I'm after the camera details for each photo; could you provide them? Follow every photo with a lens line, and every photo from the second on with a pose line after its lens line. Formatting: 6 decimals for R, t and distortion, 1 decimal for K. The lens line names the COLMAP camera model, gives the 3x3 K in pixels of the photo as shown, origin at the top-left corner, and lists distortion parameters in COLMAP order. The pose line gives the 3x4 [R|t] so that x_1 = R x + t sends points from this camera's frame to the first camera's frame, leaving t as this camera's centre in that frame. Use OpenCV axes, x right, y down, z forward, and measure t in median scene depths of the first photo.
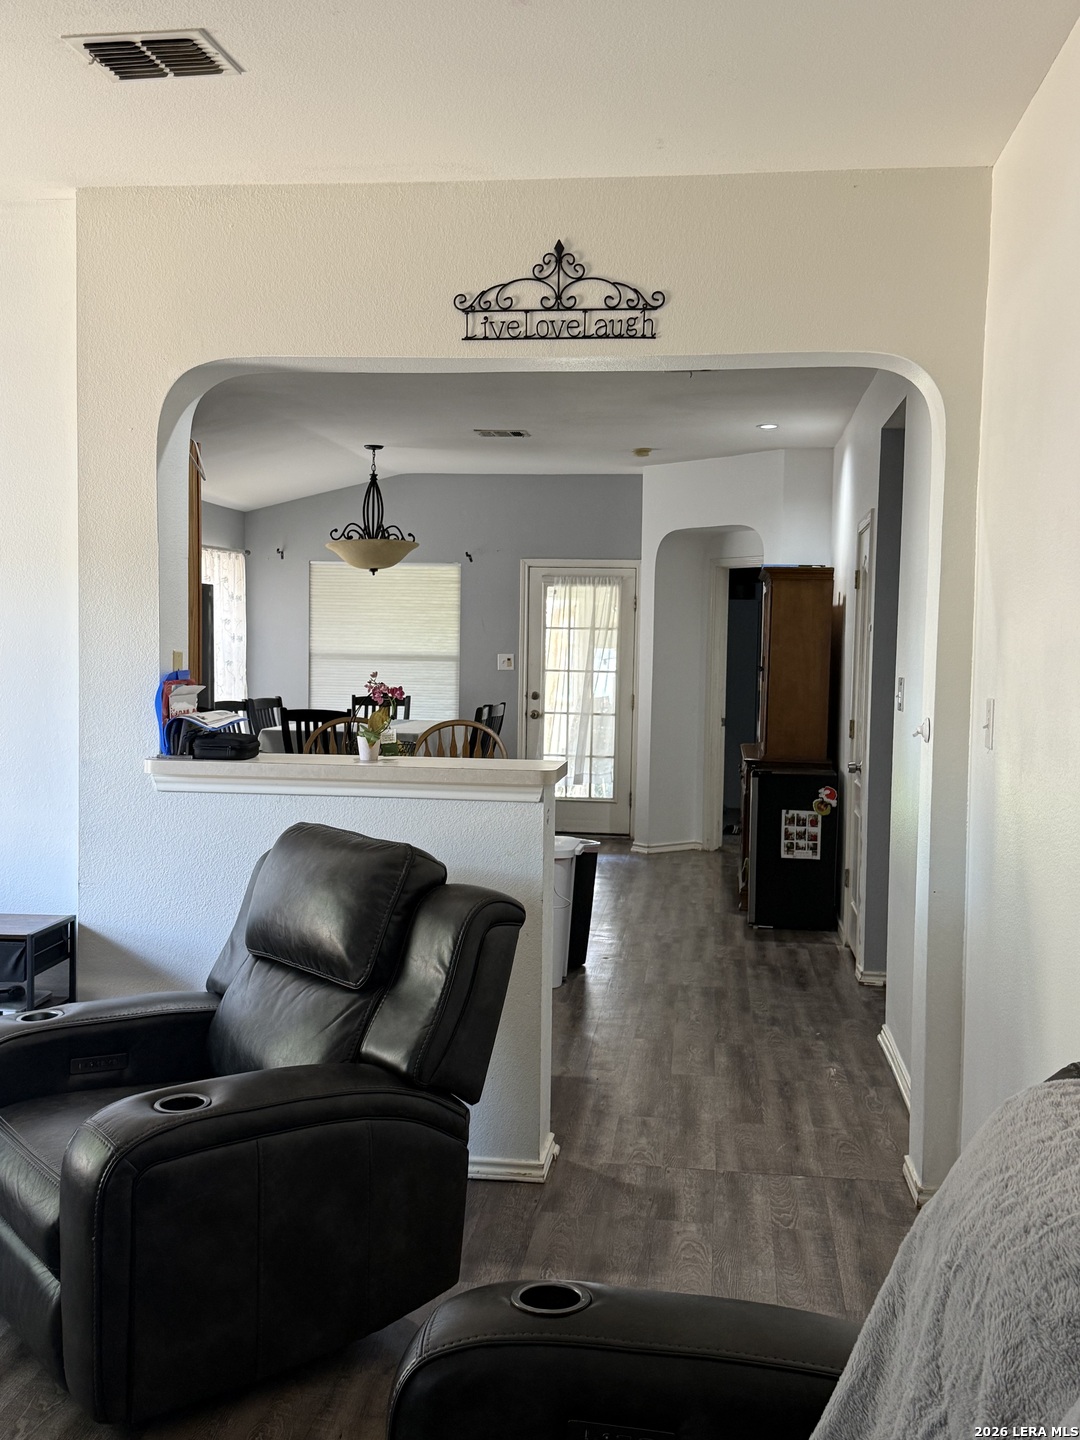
lens RADIAL K [[1473.8, 0, 540.0], [0, 1473.8, 720.0], [0, 0, 1]] dist [0.001767, 0.002903]
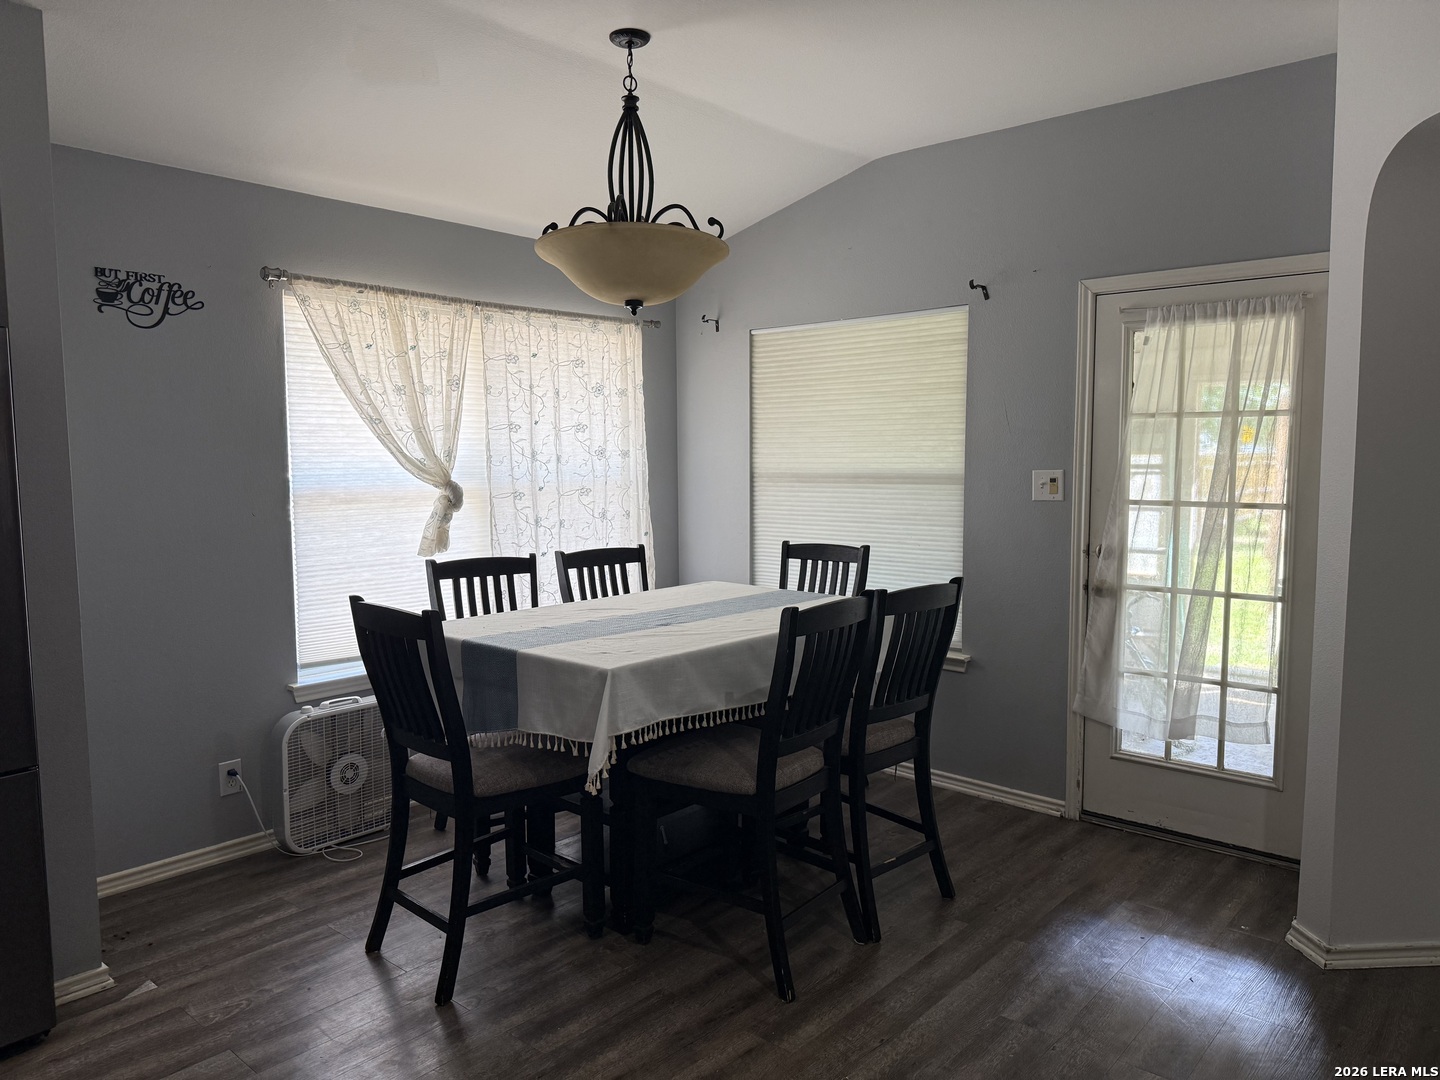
lens RADIAL K [[1012.2, 0, 697.4], [0, 1012.2, 540.5], [0, 0, 1]] dist [0.121497, -0.223117]
pose [[0.820583, 0.026930, -0.570892, 0.084094], [-0.011028, 0.999449, 0.031294, -0.030164], [0.571421, -0.019384, 0.820428, 0.638295]]
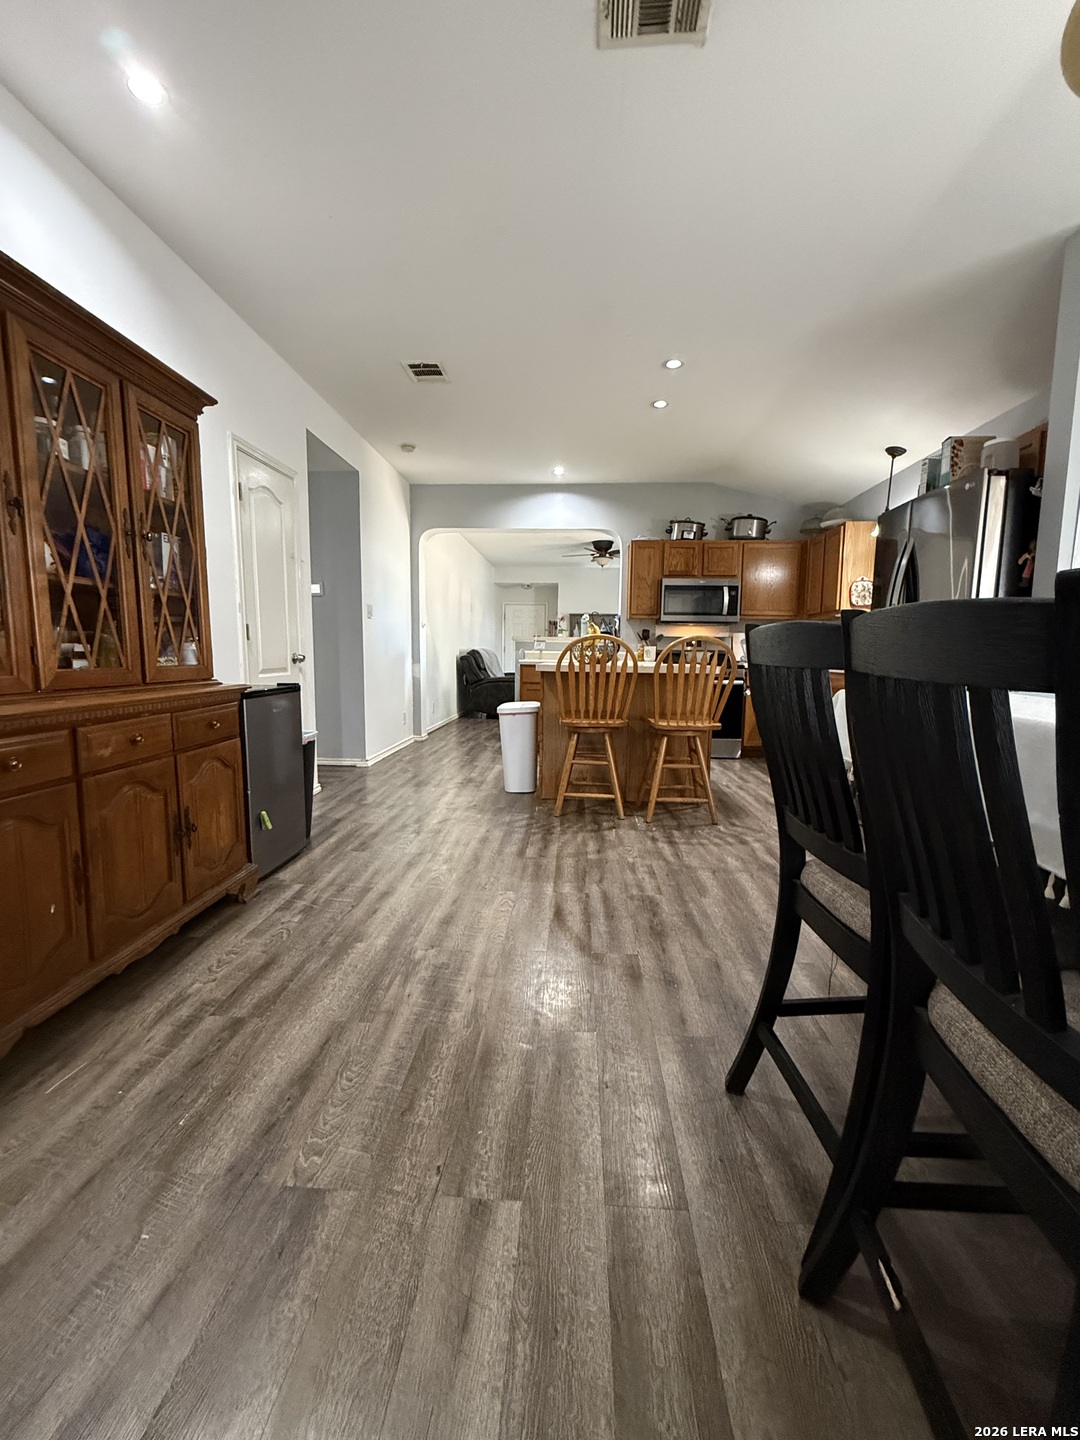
lens RADIAL K [[586.8, 0, 543.7], [0, 586.8, 726.9], [0, 0, 1]] dist [-0.026714, -0.000129]
pose [[-0.997691, -0.018163, -0.065439, 0.012153], [-0.029596, 0.983542, 0.178240, -0.006559], [0.061124, 0.179765, -0.981809, 0.952118]]
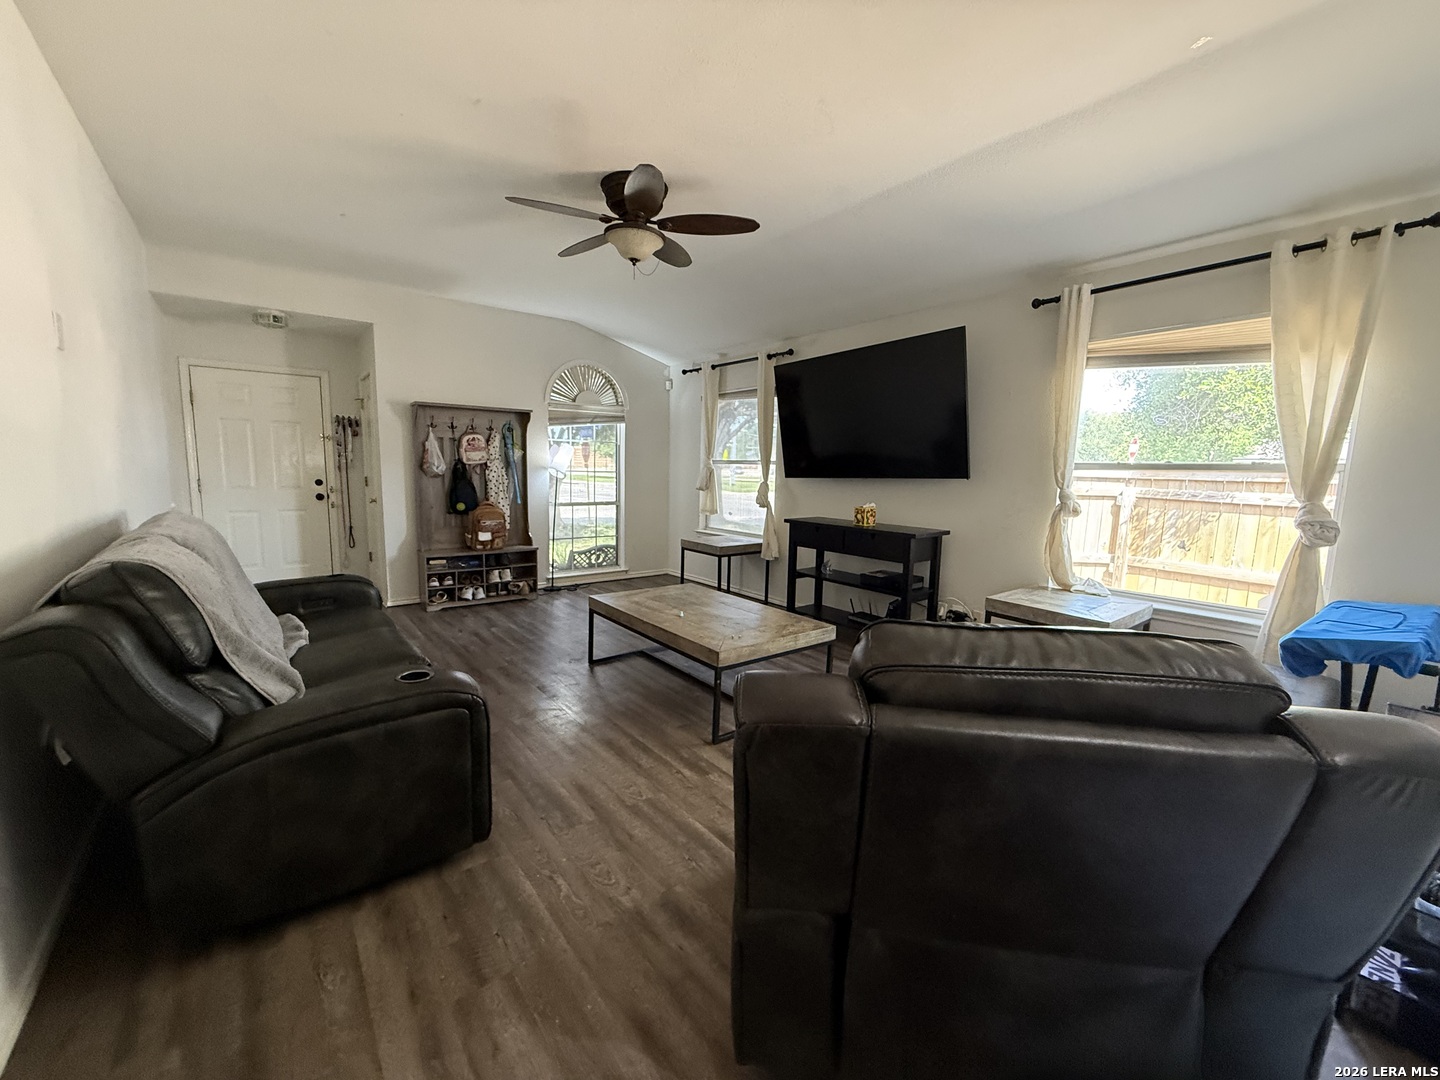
lens RADIAL K [[575.1, 0, 720.0], [0, 575.1, 540.0], [0, 0, 1]] dist [-0.000057, -0.000393]
pose [[-0.701824, 0.062870, -0.709571, 0.052813], [-0.067919, 0.985654, 0.154509, -0.000349], [0.709105, 0.156632, -0.687485, 0.334342]]
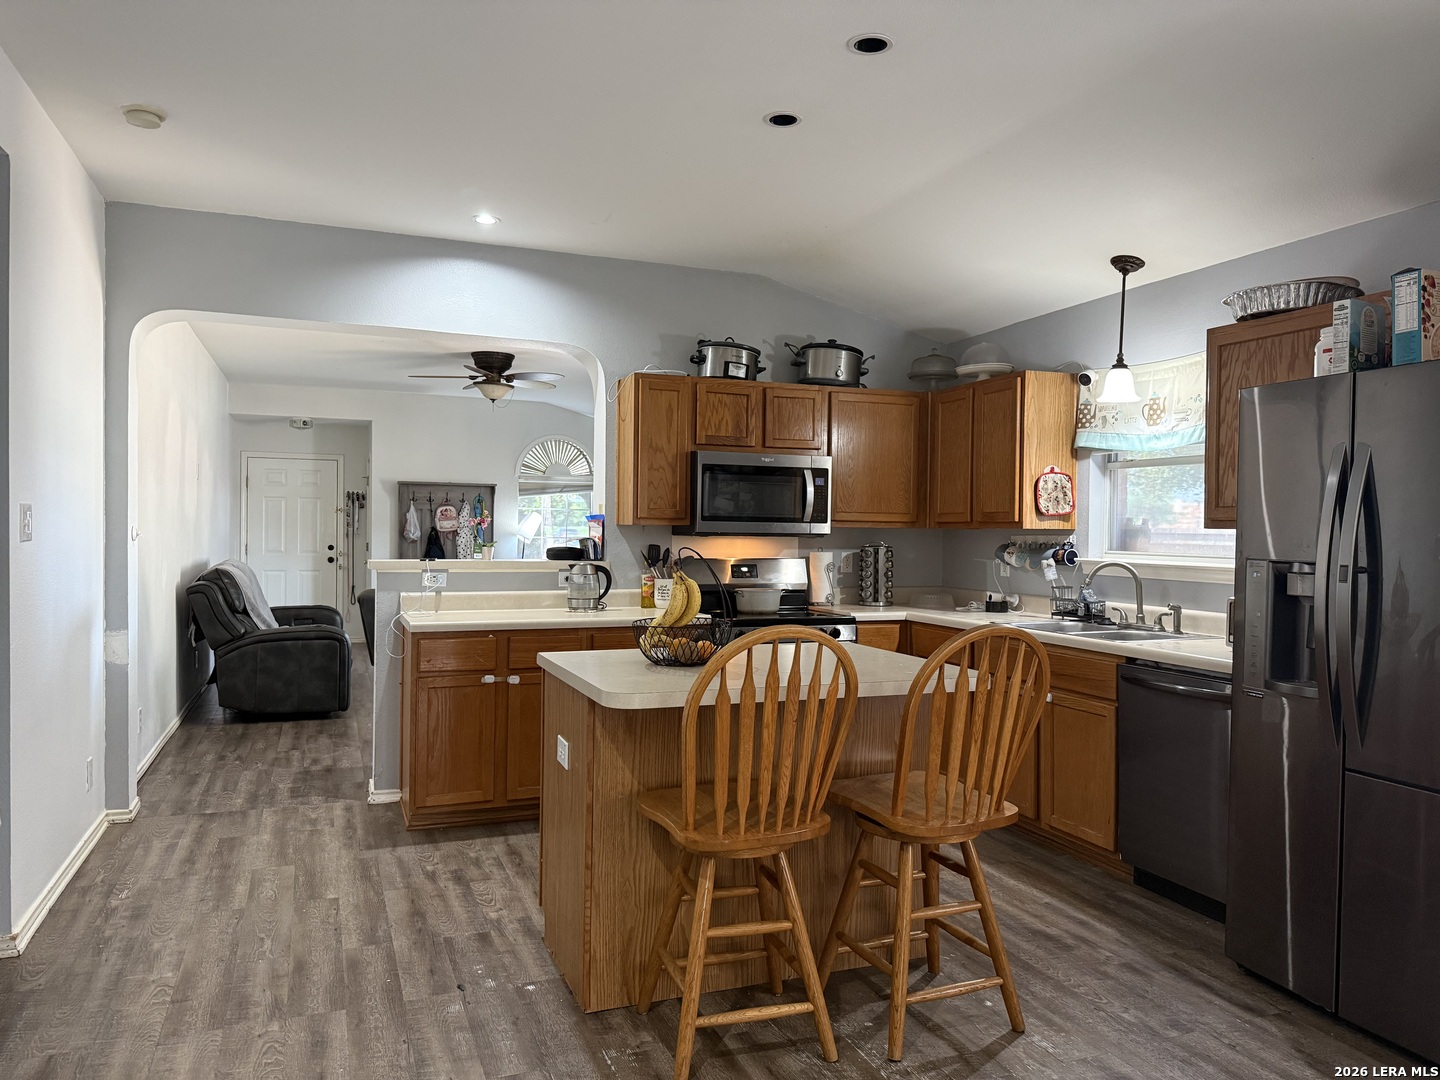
lens RADIAL K [[1001.0, 0, 726.1], [0, 1001.0, 535.5], [0, 0, 1]] dist [0.058036, -0.078232]
pose [[-0.876555, -0.023582, -0.480723, 0.081515], [-0.051876, 0.997609, 0.045655, -0.029355], [0.478497, 0.064957, -0.875683, 0.834419]]
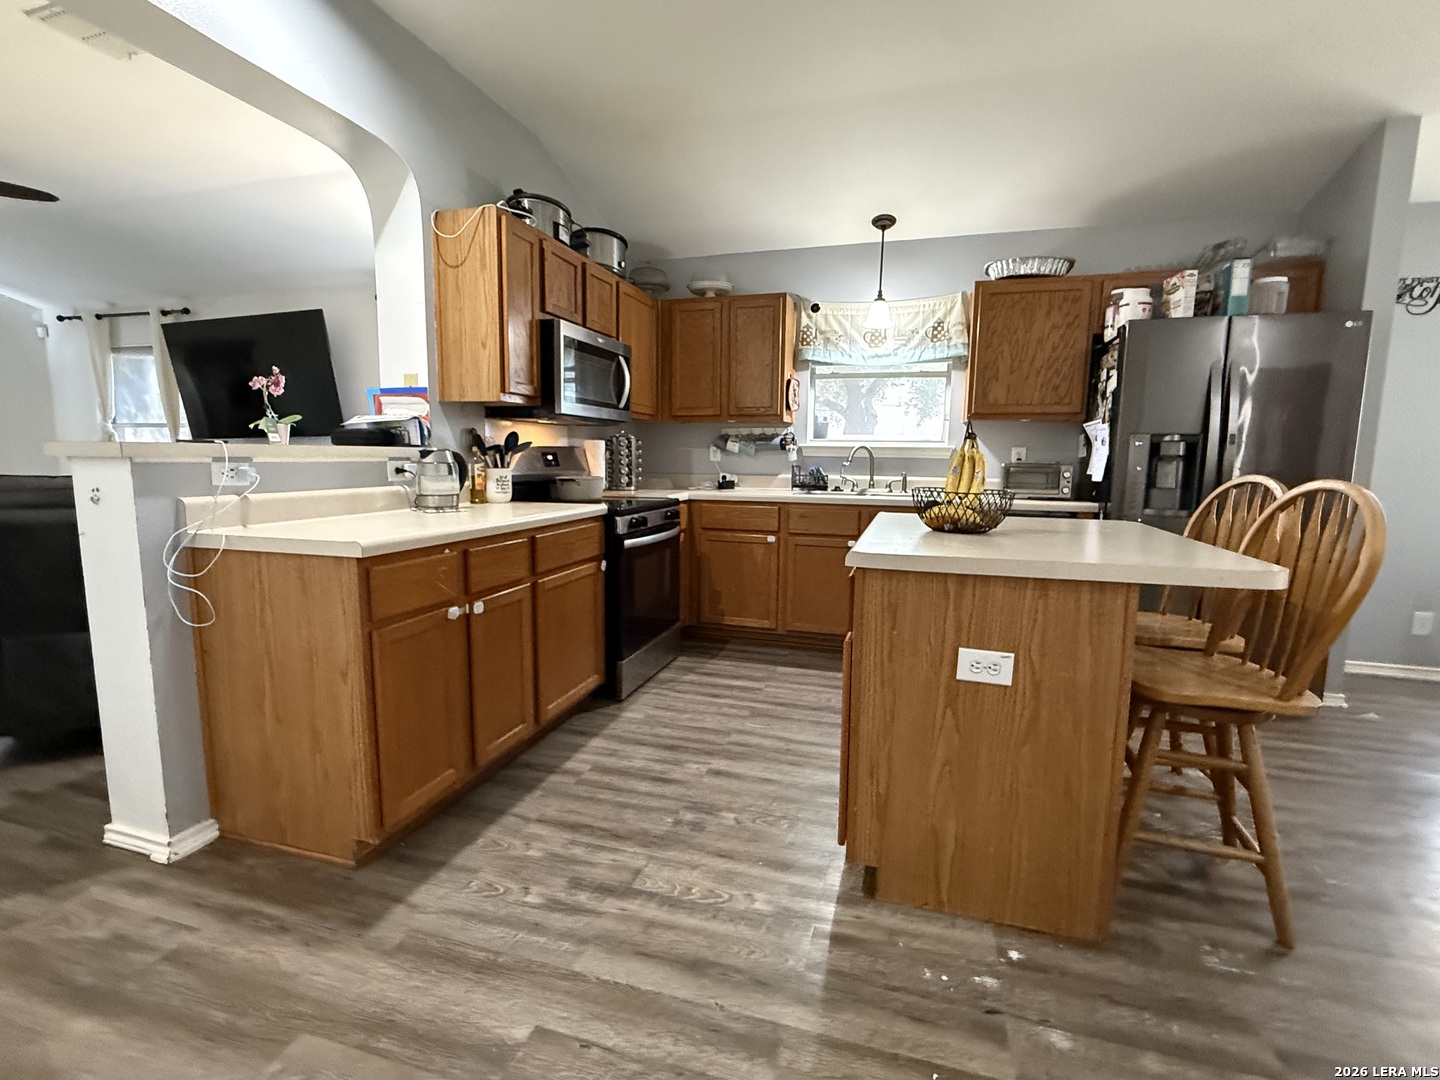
lens RADIAL K [[668.0, 0, 714.6], [0, 668.0, 537.3], [0, 0, 1]] dist [-0.000763, 0.000037]
pose [[-0.176017, 0.106172, -0.978645, 0.135169], [-0.068448, 0.990440, 0.119763, 0.003414], [0.982005, 0.088067, -0.167067, 0.543098]]
